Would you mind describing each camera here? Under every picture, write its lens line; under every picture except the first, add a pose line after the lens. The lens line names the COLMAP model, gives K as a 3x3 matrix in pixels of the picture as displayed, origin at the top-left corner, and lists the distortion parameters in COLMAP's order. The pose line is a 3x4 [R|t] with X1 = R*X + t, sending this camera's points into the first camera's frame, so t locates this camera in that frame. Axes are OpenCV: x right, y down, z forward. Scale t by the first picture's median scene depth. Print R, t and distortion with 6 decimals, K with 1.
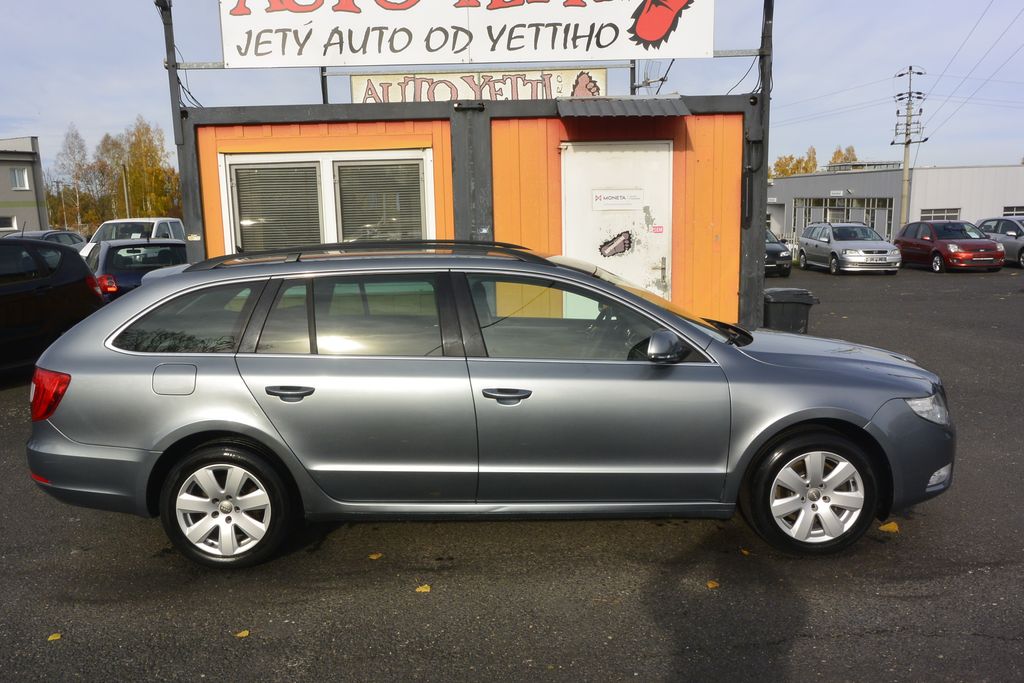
lens RADIAL K [[778.5, 0, 510.4], [0, 778.5, 336.5], [0, 0, 1]] dist [-0.002437, 0.010236]
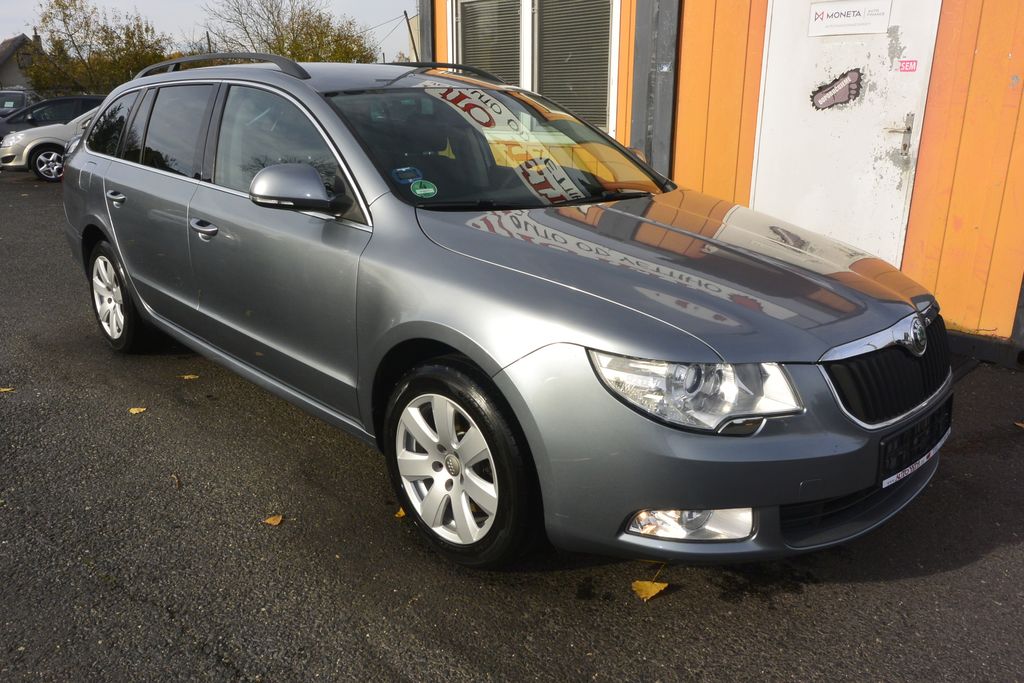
lens RADIAL K [[778.5, 0, 510.5], [0, 778.5, 343.4], [0, 0, 1]] dist [-0.002437, 0.010236]
pose [[0.692439, 0.236489, -0.681617, 0.444067], [-0.128204, 0.970049, 0.206322, -0.011310], [0.709995, -0.055480, 0.702018, 0.331969]]
